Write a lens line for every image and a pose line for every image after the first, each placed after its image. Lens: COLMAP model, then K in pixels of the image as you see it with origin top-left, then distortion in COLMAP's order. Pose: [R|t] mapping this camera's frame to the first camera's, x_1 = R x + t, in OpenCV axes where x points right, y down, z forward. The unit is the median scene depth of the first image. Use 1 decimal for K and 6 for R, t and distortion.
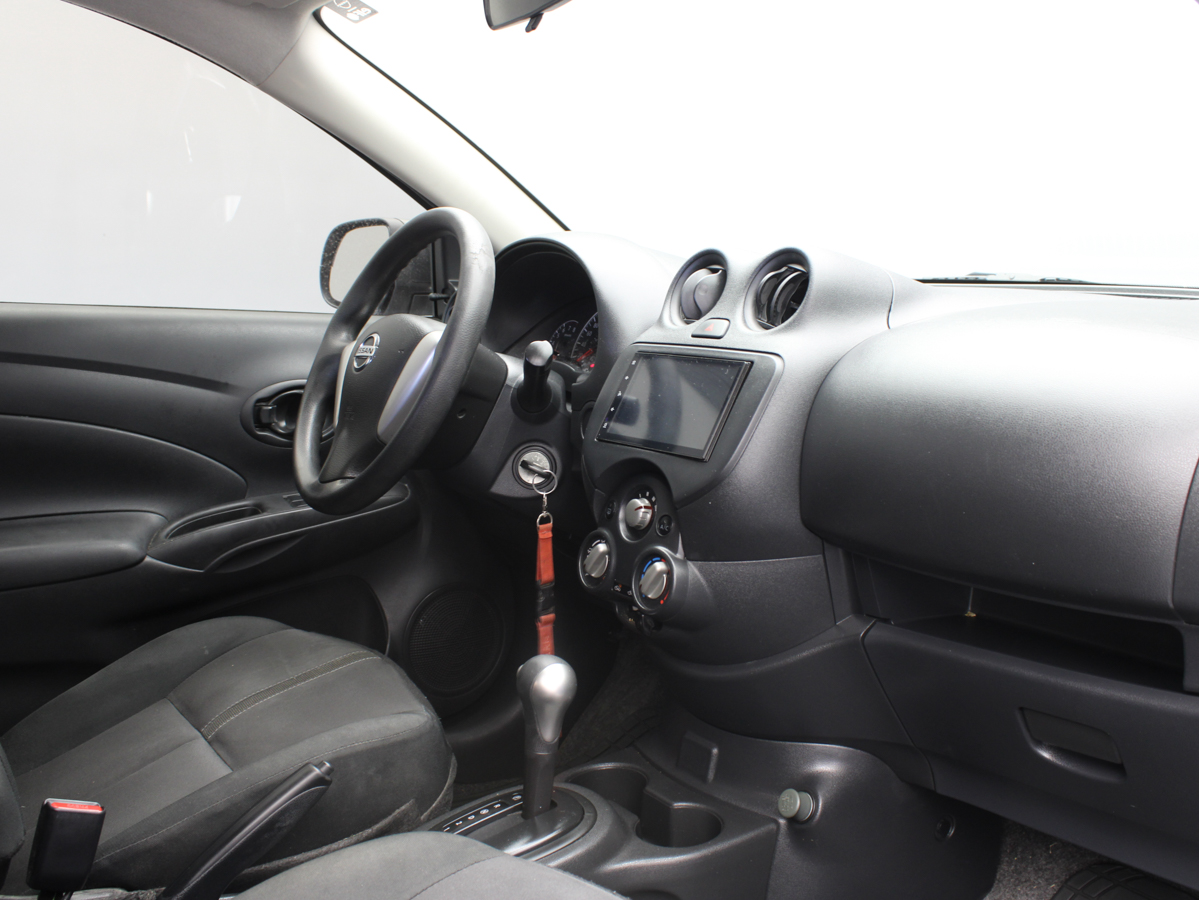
lens RADIAL K [[1221.4, 0, 599.5], [0, 1221.4, 450.0], [0, 0, 1]] dist [-0.147336, 0.135501]
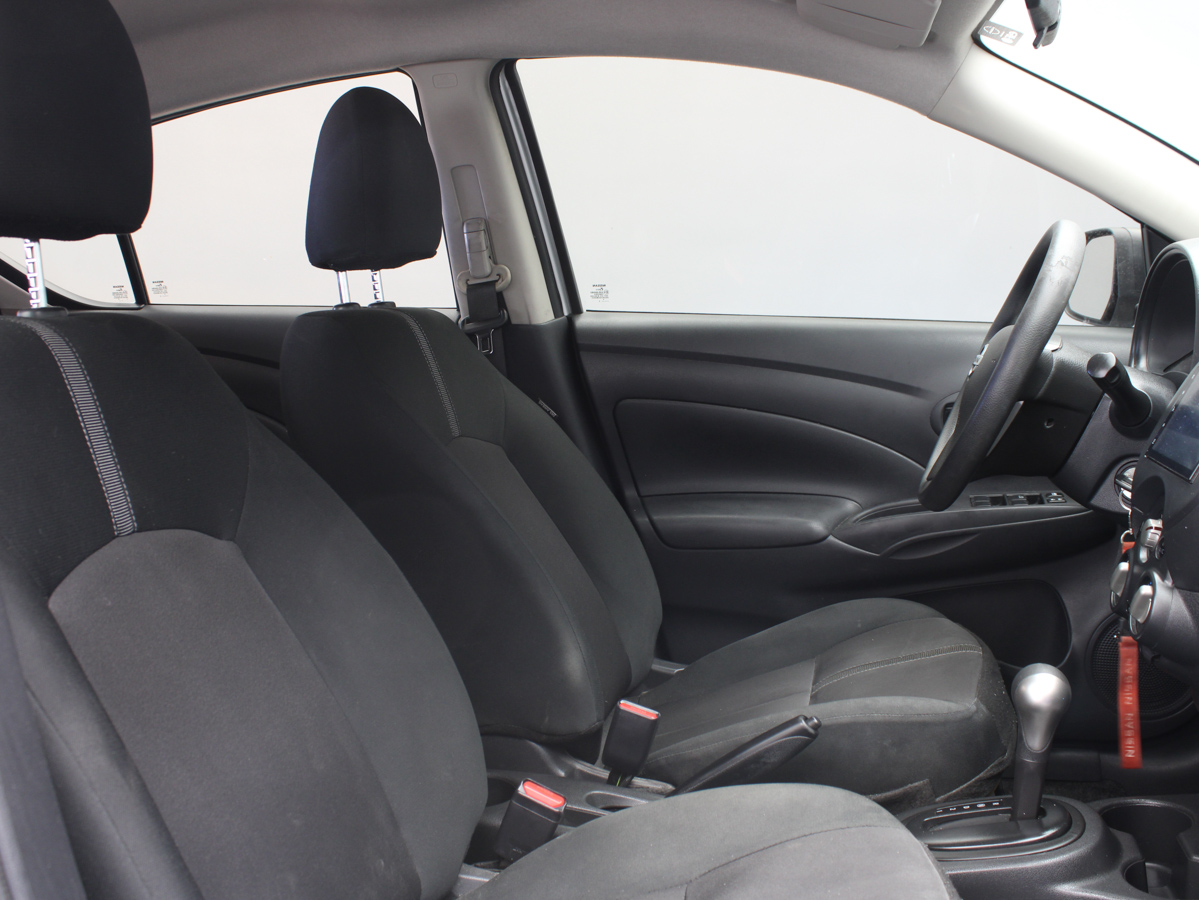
lens RADIAL K [[1221.4, 0, 599.5], [0, 1221.4, 450.0], [0, 0, 1]] dist [-0.147336, 0.135501]
pose [[0.688191, 0.062123, -0.722865, 0.397639], [-0.067351, 0.997495, 0.021606, -0.004424], [0.722397, 0.033817, 0.690651, 0.045691]]
